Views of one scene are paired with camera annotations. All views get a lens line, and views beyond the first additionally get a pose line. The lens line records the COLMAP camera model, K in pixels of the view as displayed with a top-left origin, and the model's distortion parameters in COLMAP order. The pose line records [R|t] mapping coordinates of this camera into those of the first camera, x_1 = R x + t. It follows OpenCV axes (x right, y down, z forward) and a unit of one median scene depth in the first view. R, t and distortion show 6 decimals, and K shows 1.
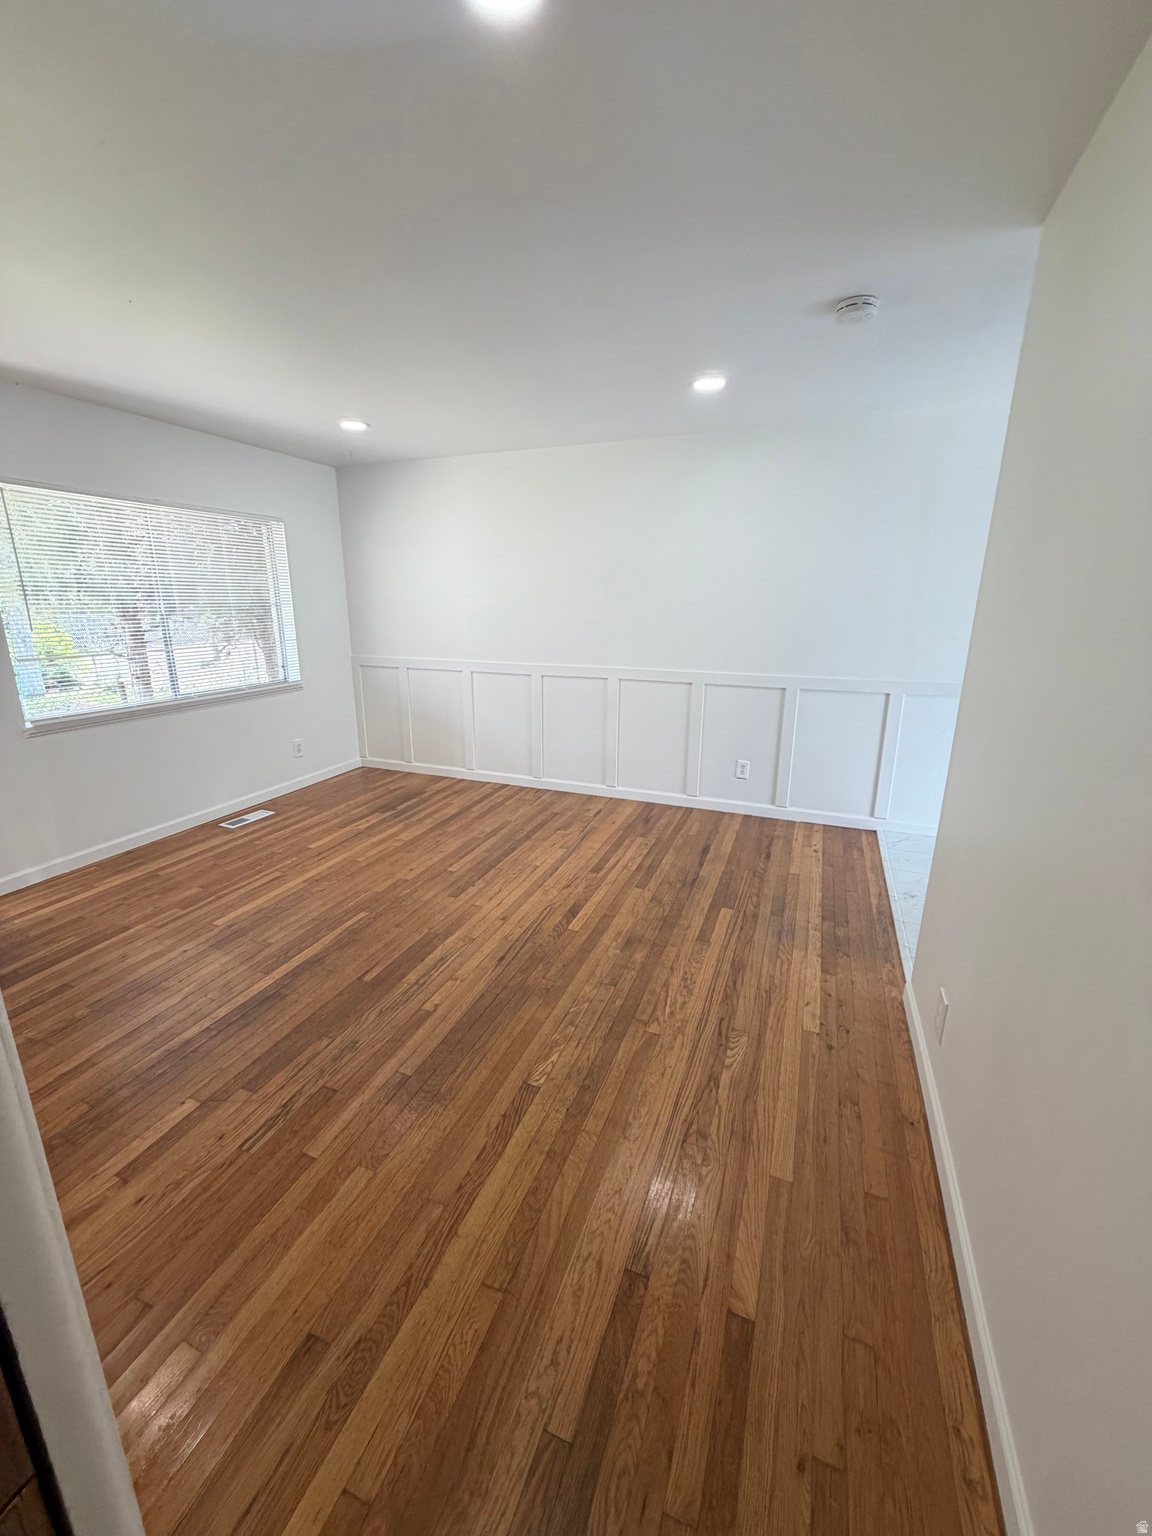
lens RADIAL K [[613.9, 0, 573.5], [0, 613.9, 760.6], [0, 0, 1]] dist [0.000149, 0.000506]
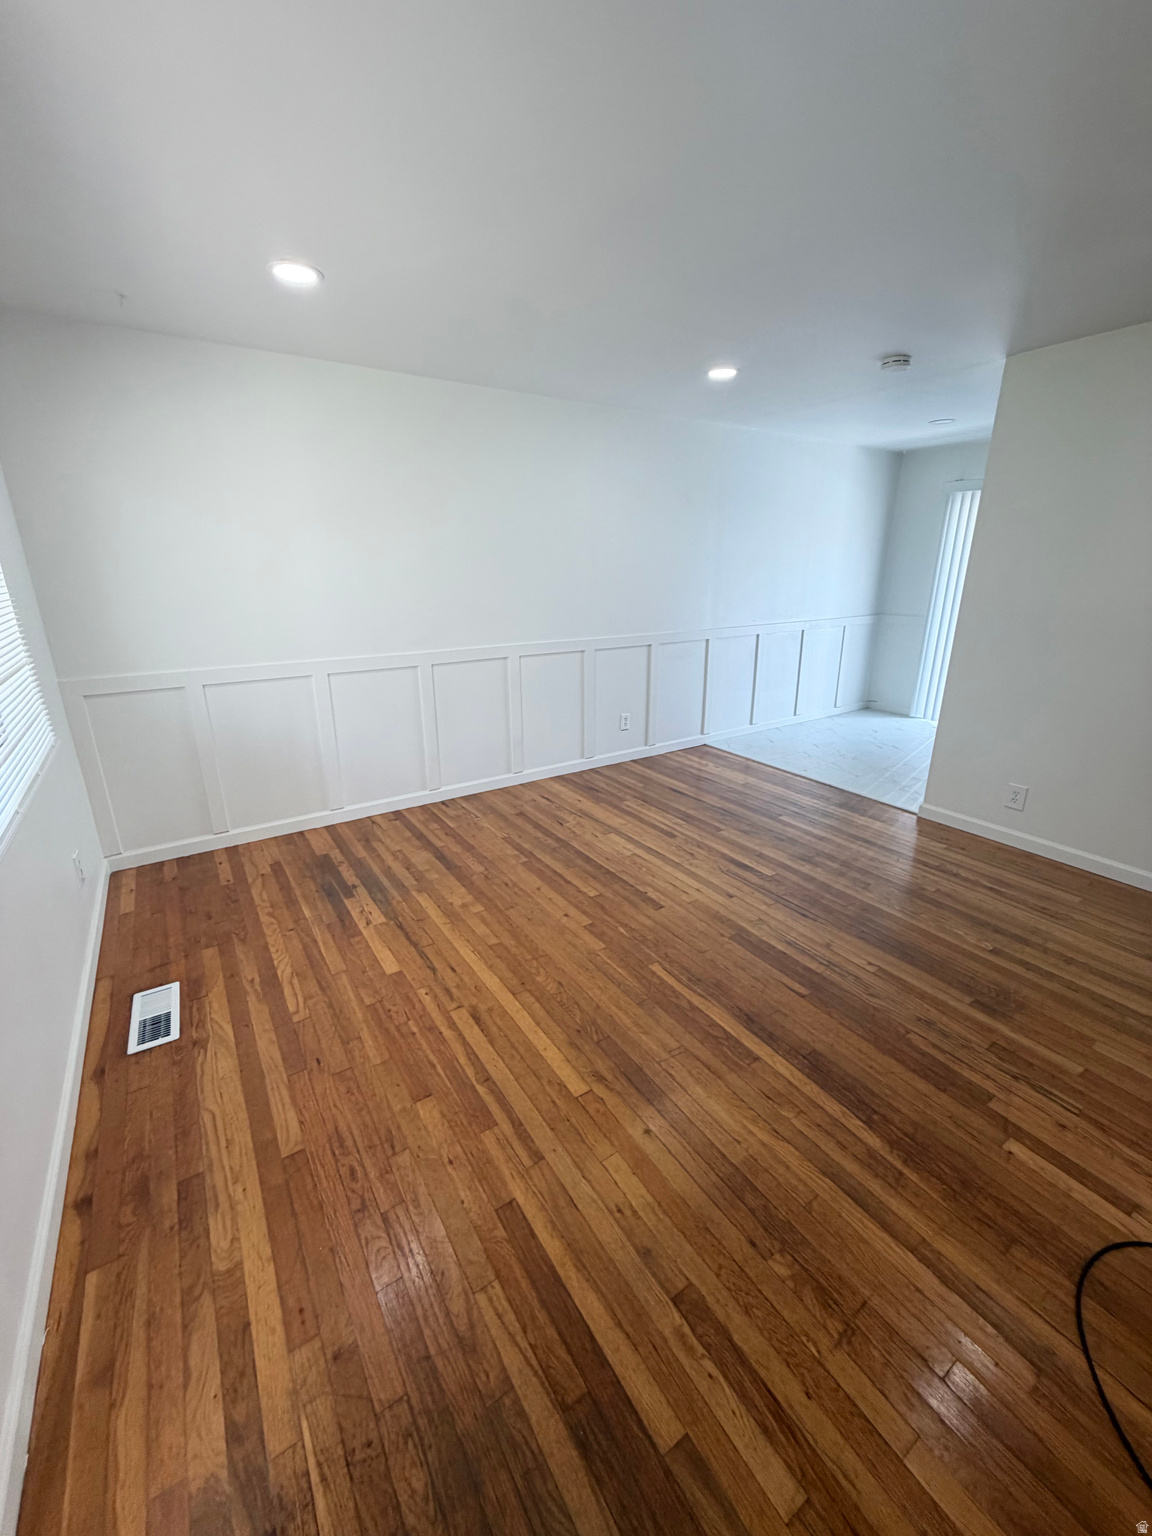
lens RADIAL K [[613.9, 0, 573.5], [0, 613.9, 760.6], [0, 0, 1]] dist [0.000149, 0.000506]
pose [[0.573330, -0.254321, 0.778854, -0.748542], [0.217167, 0.963775, 0.154843, -0.124037], [-0.790020, 0.080366, 0.607791, 0.445449]]
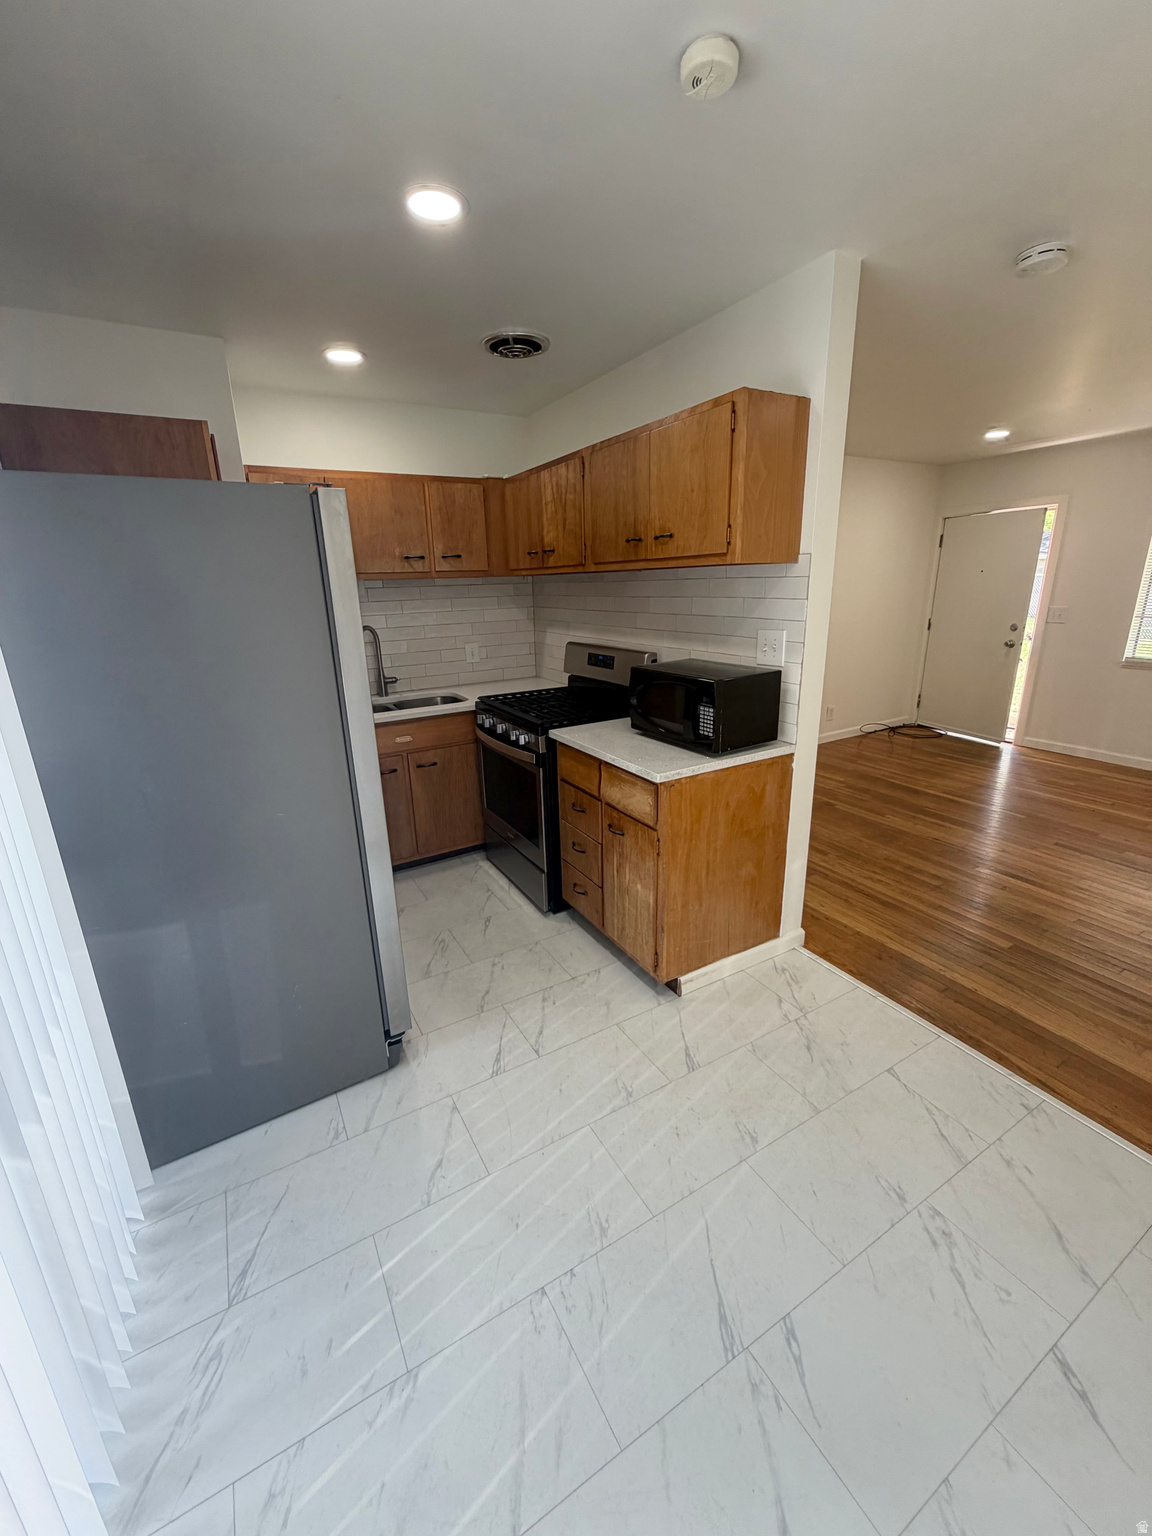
lens RADIAL K [[613.9, 0, 573.5], [0, 613.9, 760.6], [0, 0, 1]] dist [0.000149, 0.000506]
pose [[-0.618306, 0.231653, -0.751022, 0.962476], [-0.181249, 0.887789, 0.423059, -0.191520], [0.764753, 0.397702, -0.506939, 0.686303]]
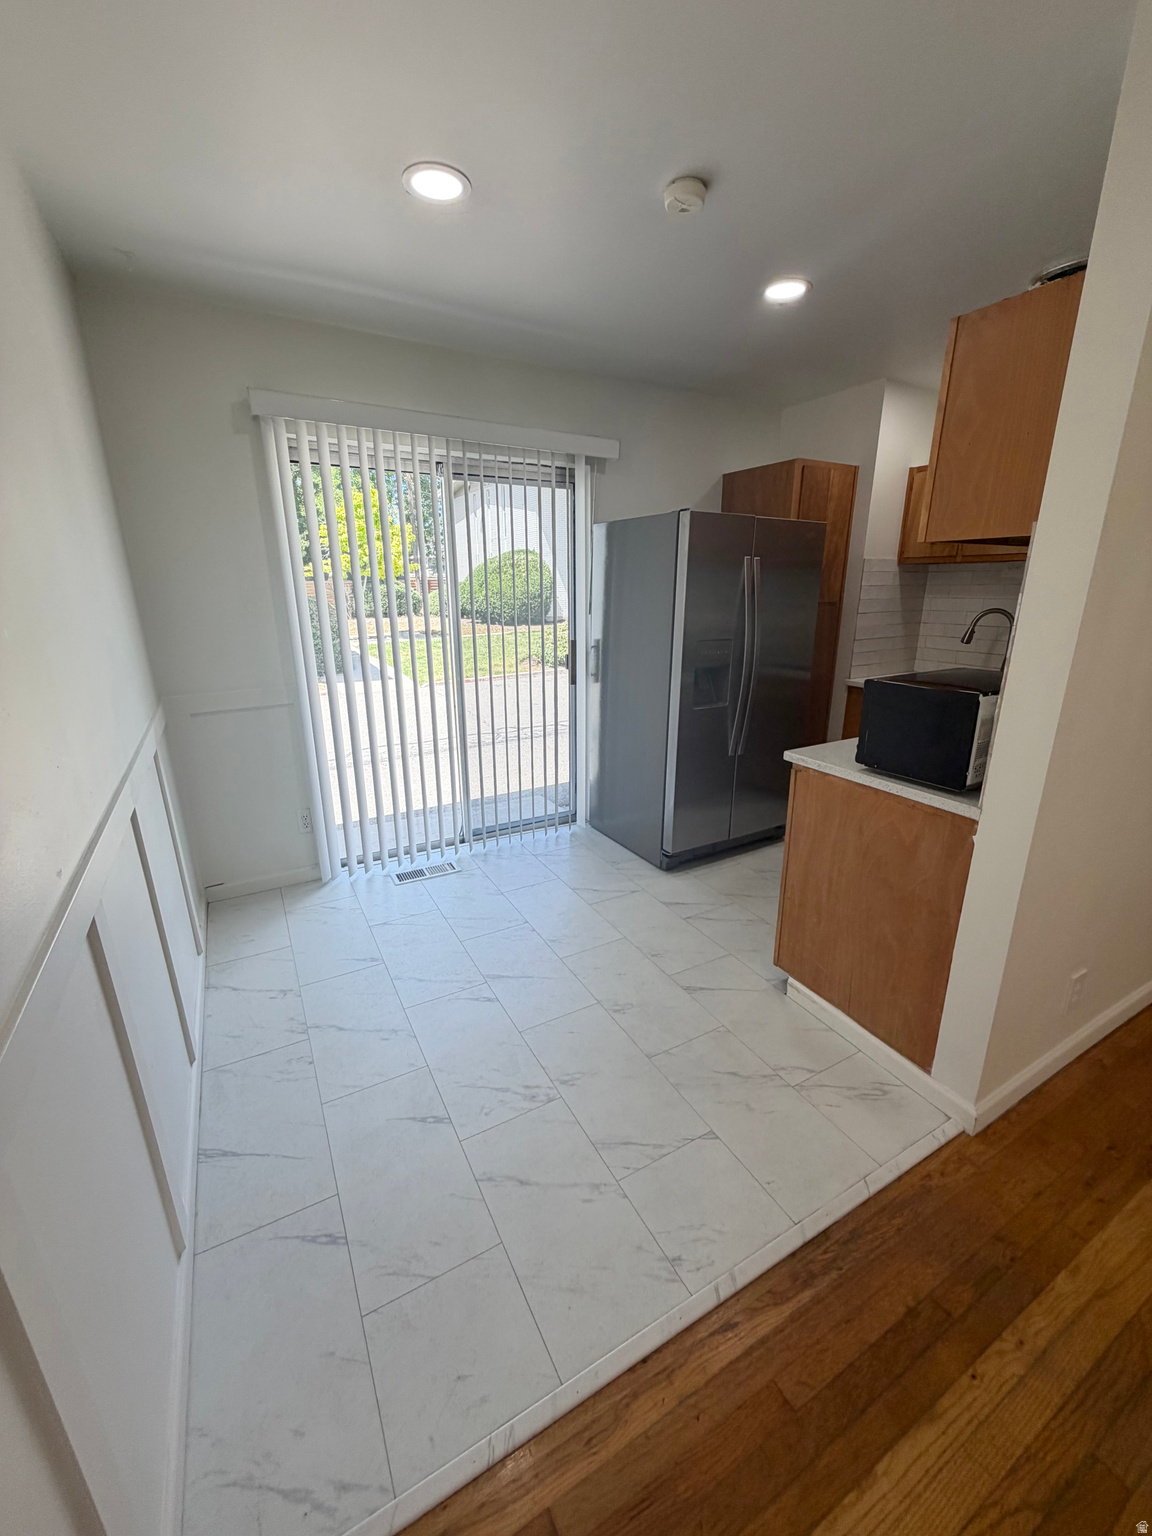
lens RADIAL K [[613.9, 0, 573.5], [0, 613.9, 760.6], [0, 0, 1]] dist [0.000149, 0.000506]
pose [[-0.771034, -0.175493, 0.612134, 0.329460], [0.171822, 0.868287, 0.465354, -0.251839], [-0.613175, 0.463982, -0.639325, 0.950957]]
